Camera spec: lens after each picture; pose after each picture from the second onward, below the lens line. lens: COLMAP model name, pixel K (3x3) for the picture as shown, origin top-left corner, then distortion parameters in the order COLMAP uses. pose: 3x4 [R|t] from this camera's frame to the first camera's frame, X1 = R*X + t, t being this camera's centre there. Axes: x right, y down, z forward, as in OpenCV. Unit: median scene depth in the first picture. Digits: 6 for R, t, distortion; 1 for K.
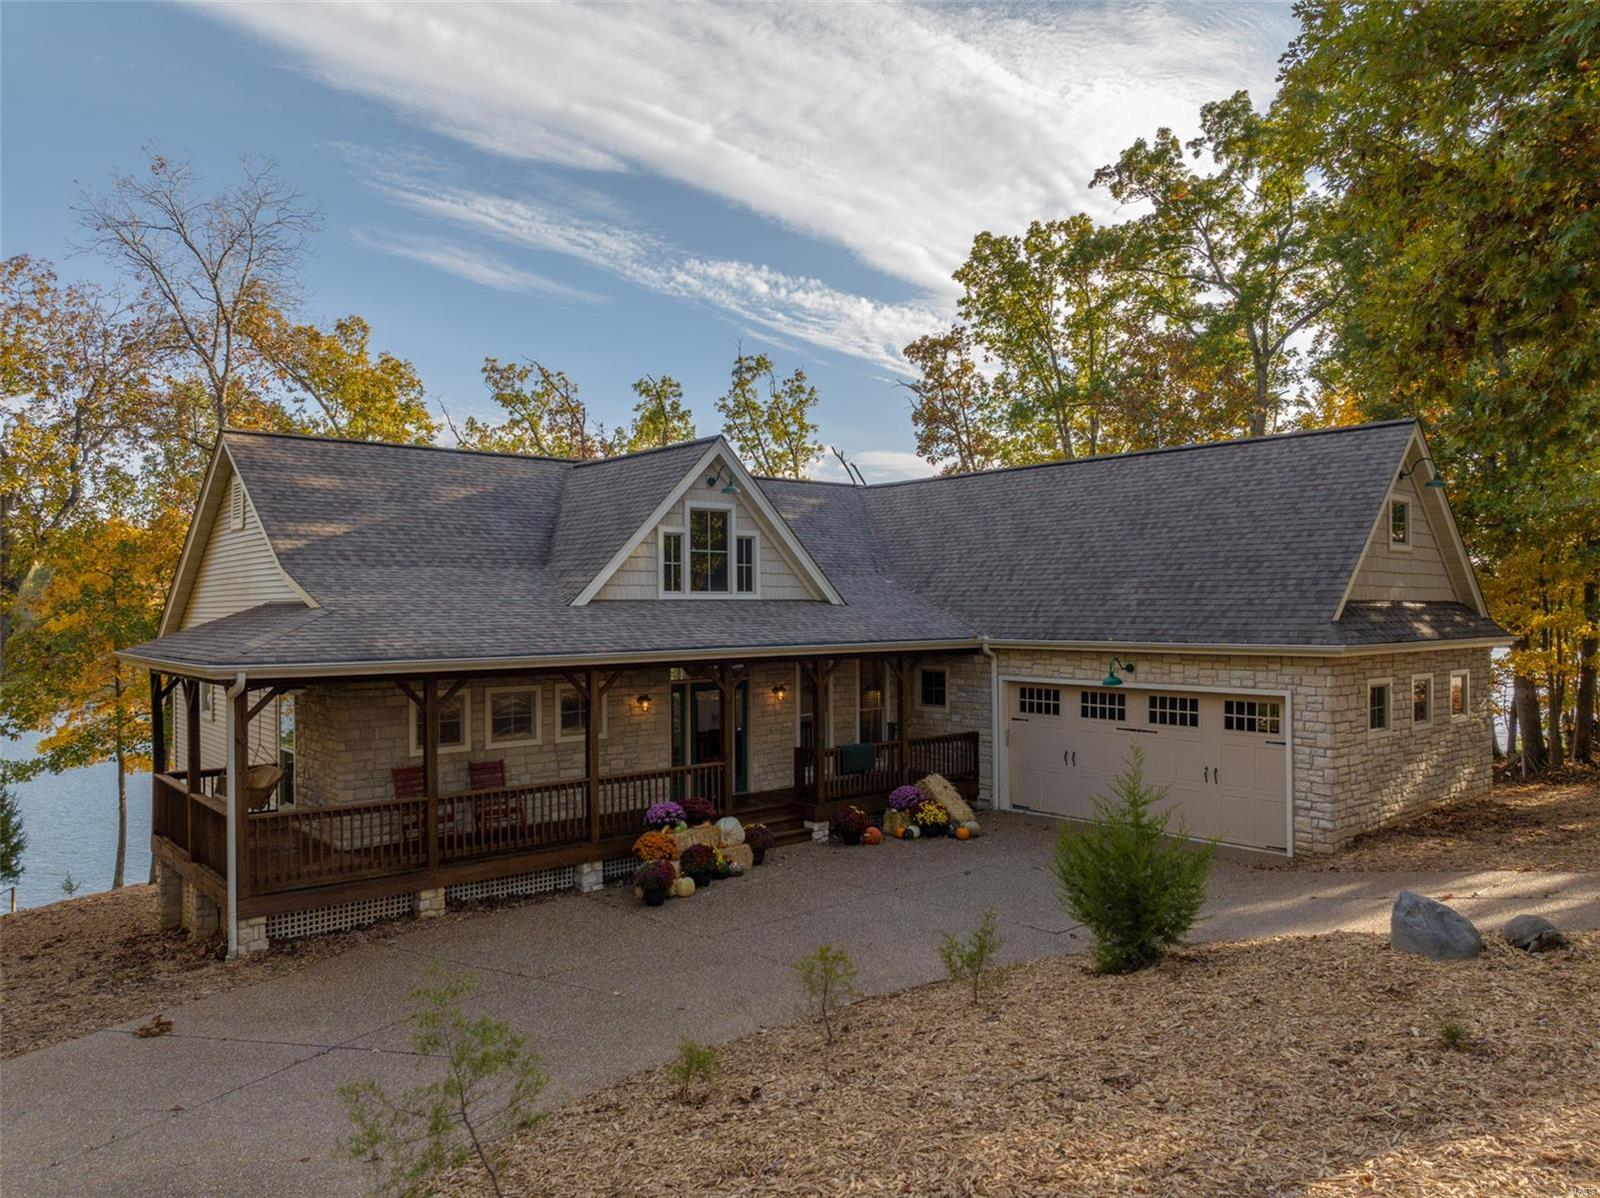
lens RADIAL K [[1130.2, 0, 799.3], [0, 1130.2, 602.9], [0, 0, 1]] dist [-0.044469, 0.011903]
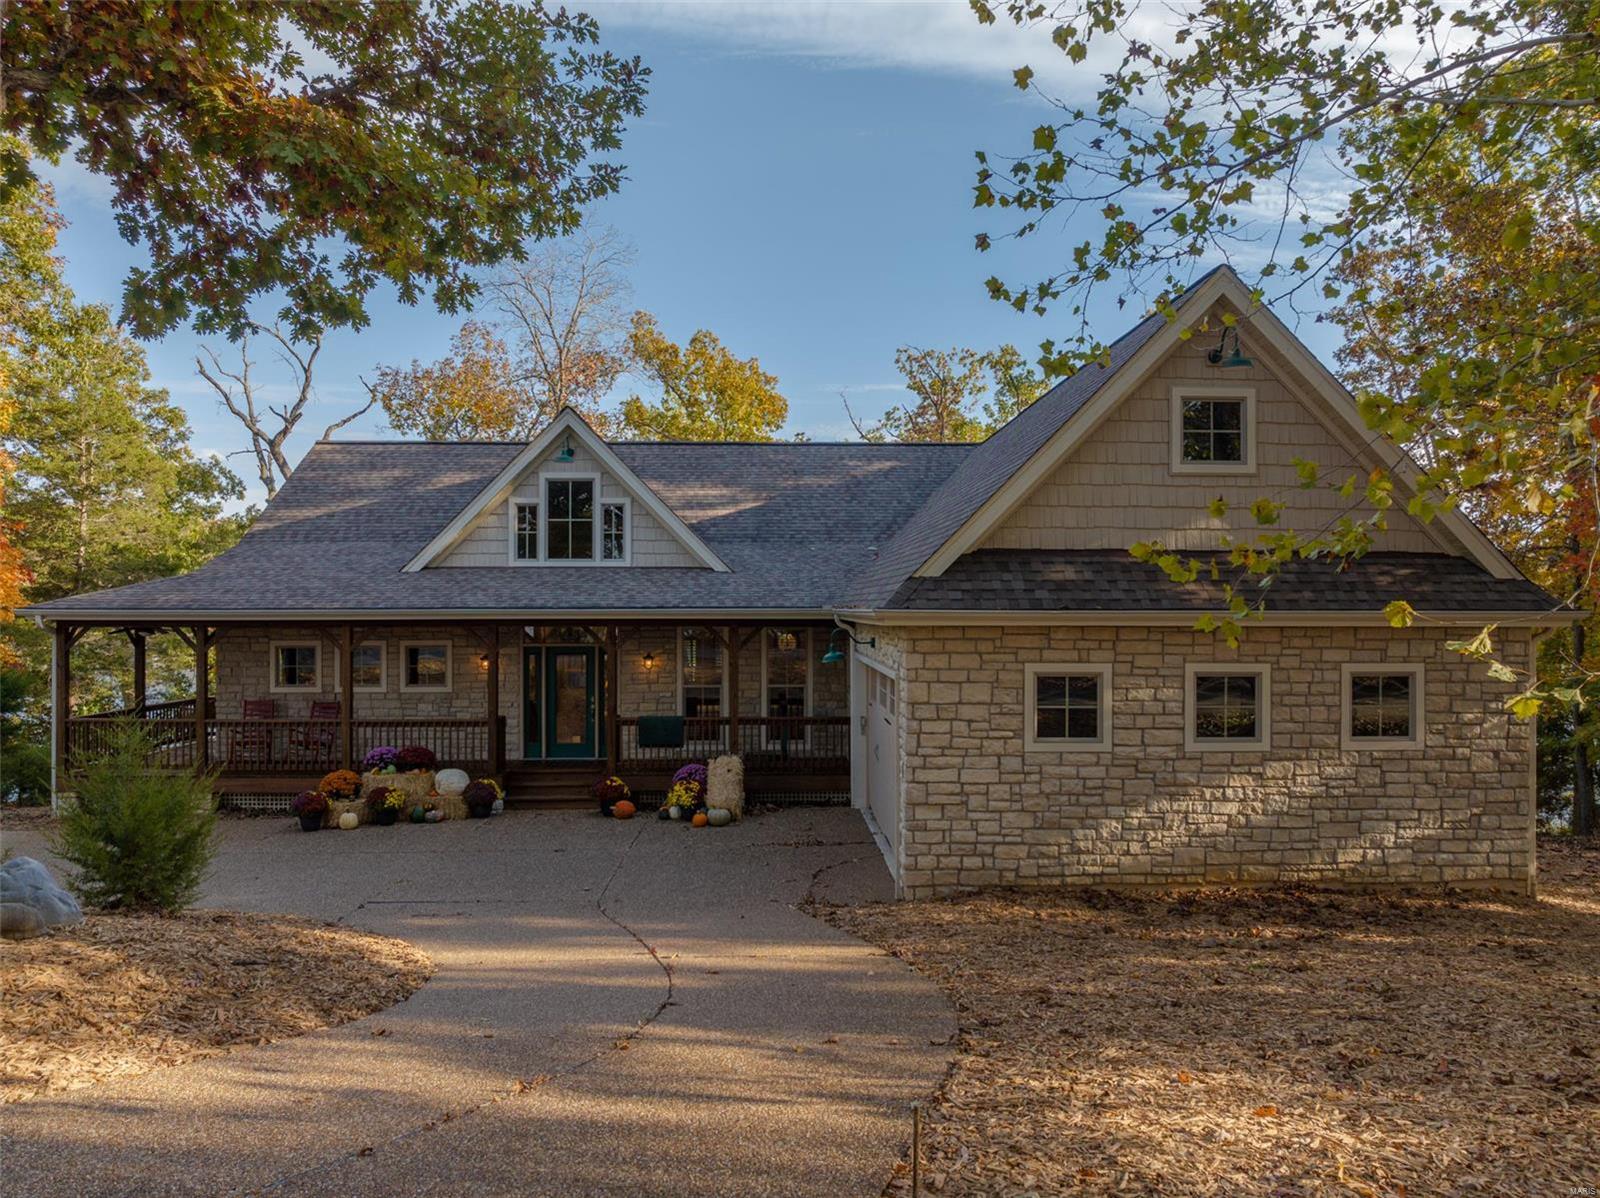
lens RADIAL K [[1130.2, 0, 799.5], [0, 1130.2, 594.9], [0, 0, 1]] dist [-0.044469, 0.011903]
pose [[0.815288, 0.004032, -0.579042, 0.707415], [-0.003797, 0.999991, 0.001618, 0.021002], [0.579044, 0.000880, 0.815296, 0.282698]]
